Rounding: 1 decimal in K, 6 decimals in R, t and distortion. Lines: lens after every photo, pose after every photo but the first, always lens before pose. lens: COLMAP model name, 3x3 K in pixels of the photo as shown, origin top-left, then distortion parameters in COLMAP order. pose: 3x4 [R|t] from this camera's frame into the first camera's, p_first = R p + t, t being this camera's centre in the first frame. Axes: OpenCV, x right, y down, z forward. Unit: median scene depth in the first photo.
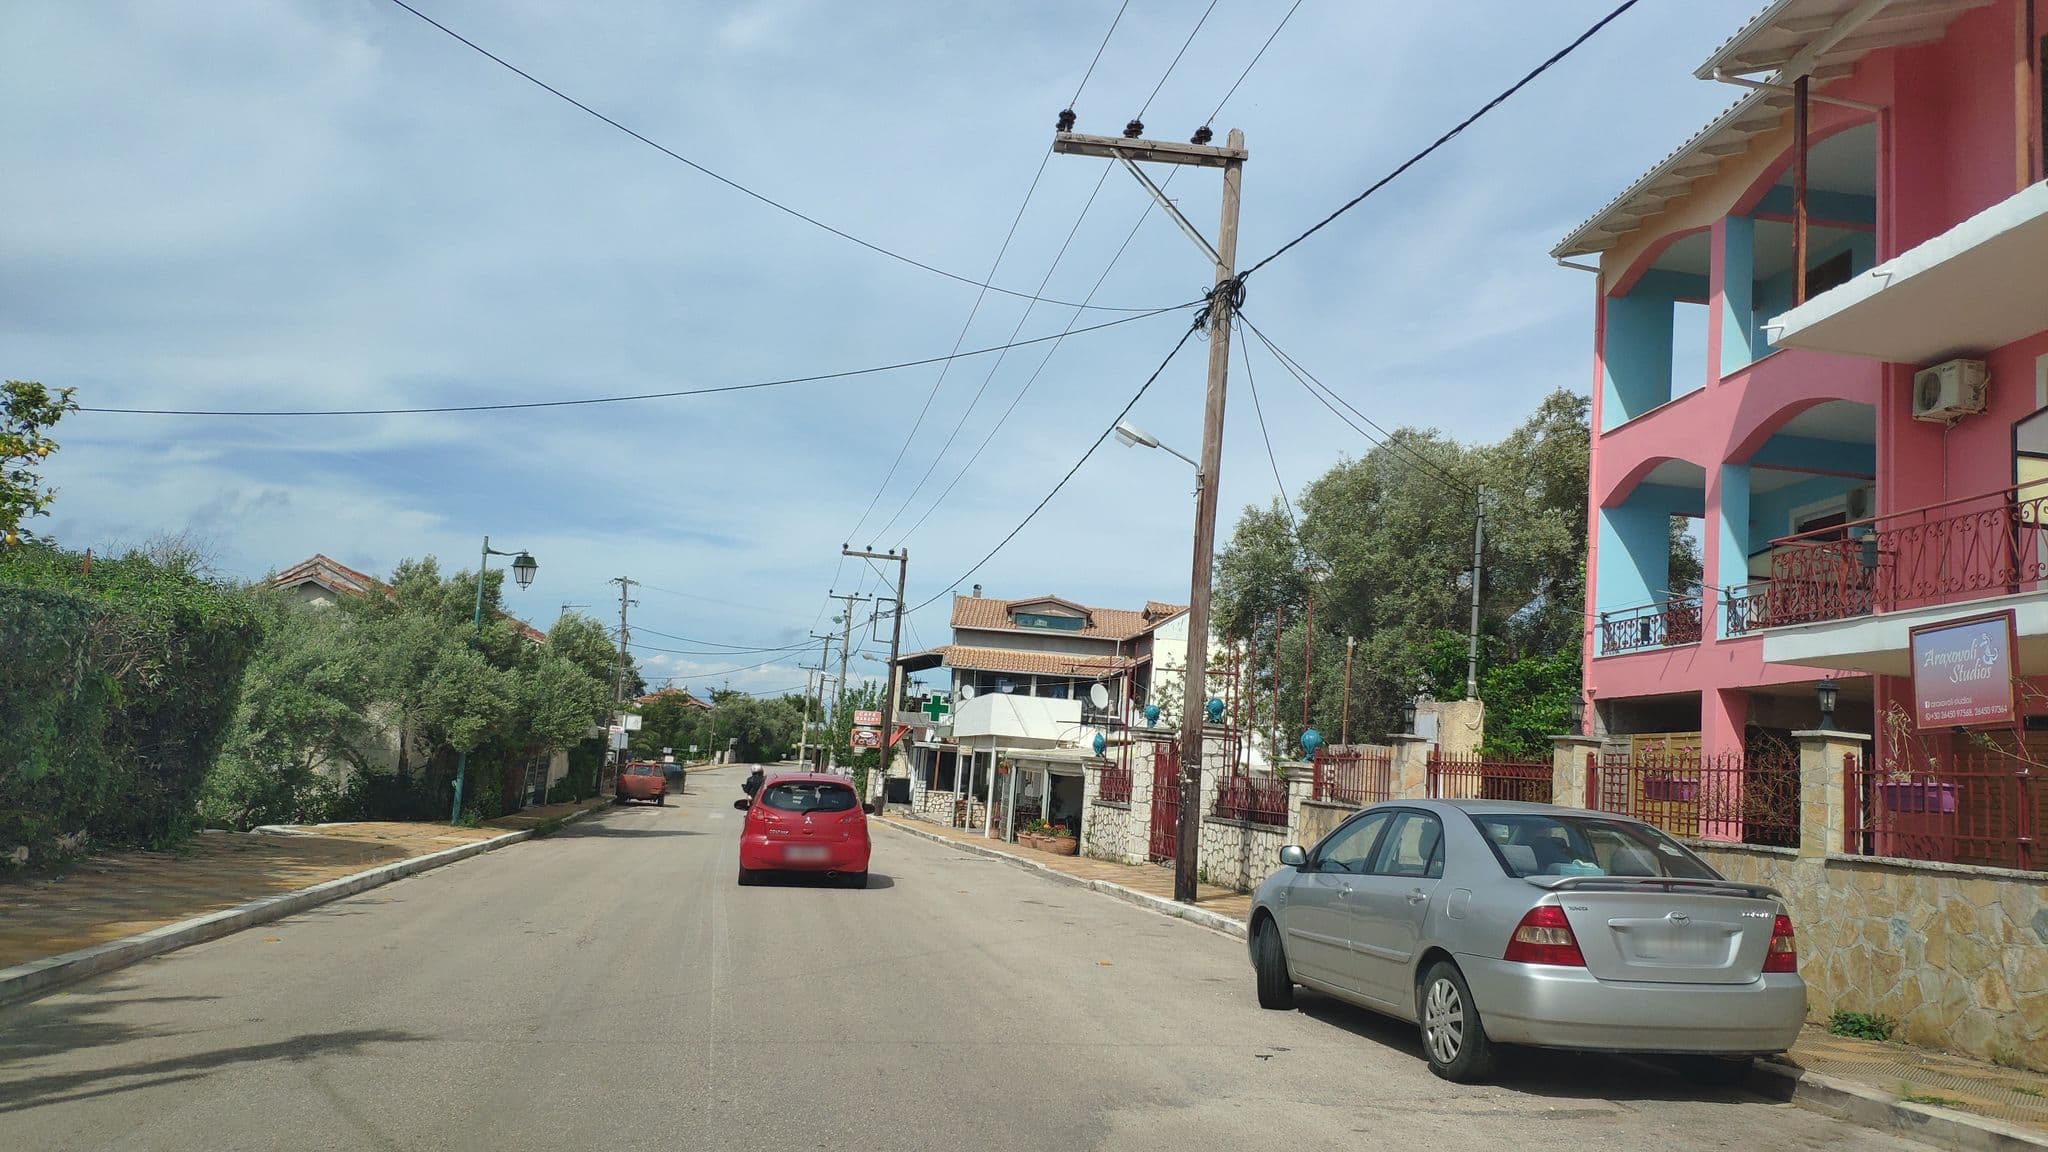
lens RADIAL K [[1645.0, 0, 1082.1], [0, 1645.0, 574.1], [0, 0, 1]] dist [0.249751, -0.702339]
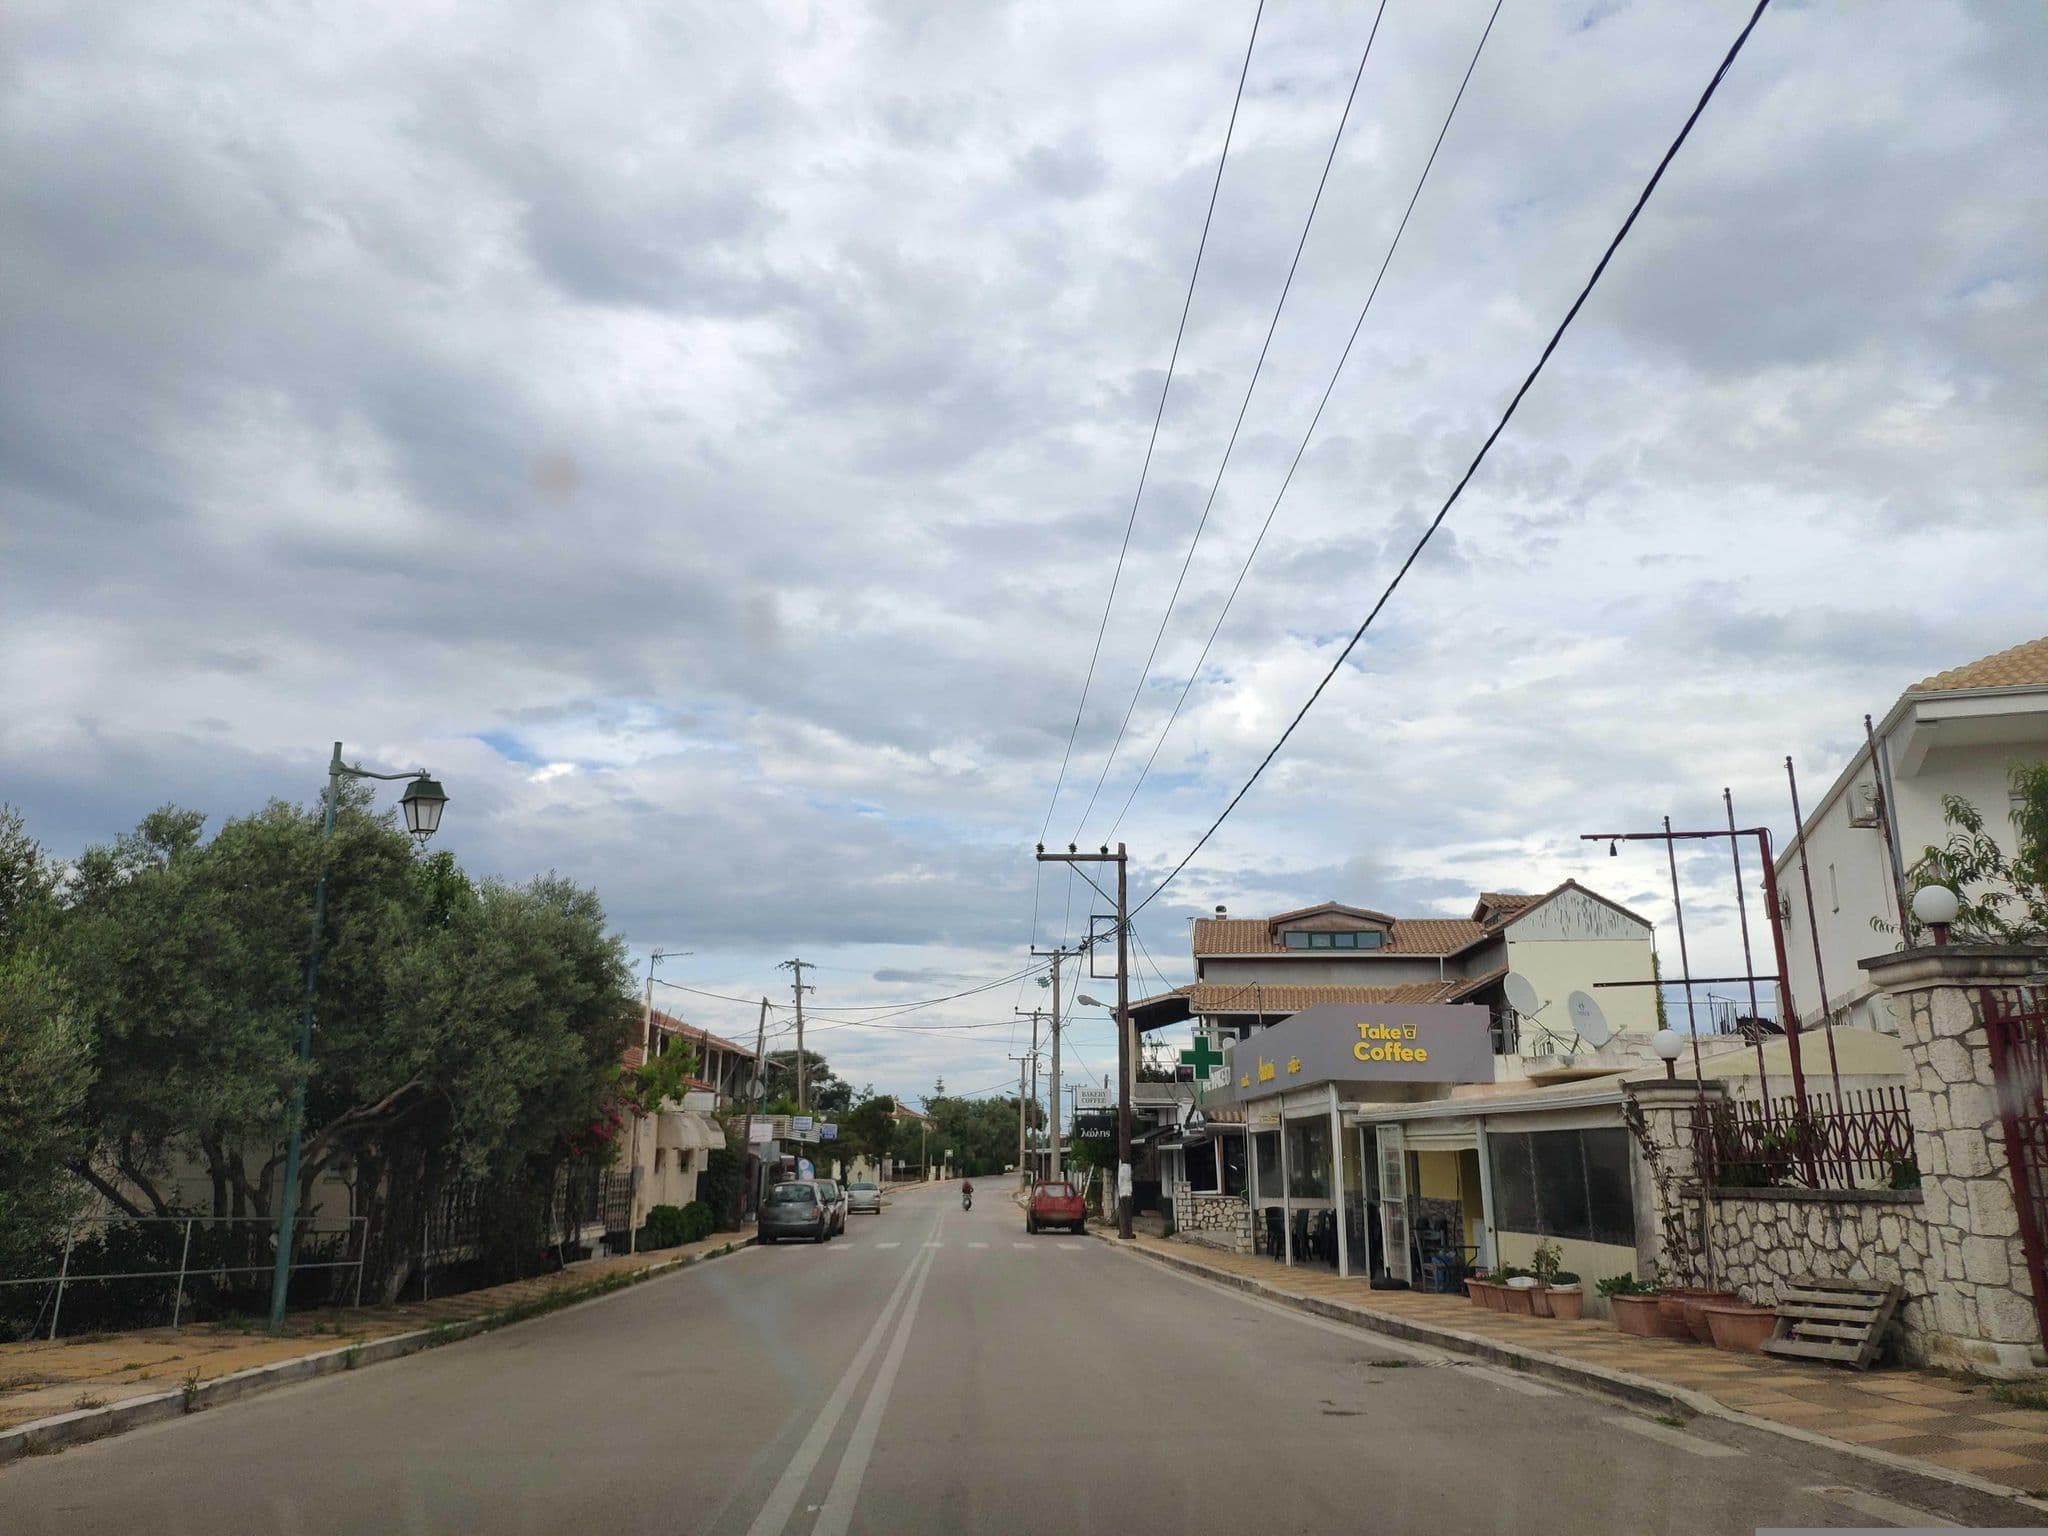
lens RADIAL K [[1482.2, 0, 1024.0], [0, 1482.2, 768.0], [0, 0, 1]] dist [0.082042, -0.197415]
pose [[0.982486, -0.110023, -0.150389, -0.048852], [0.086146, 0.983838, -0.156979, 0.047481], [0.165229, 0.141274, 0.976084, 0.363793]]
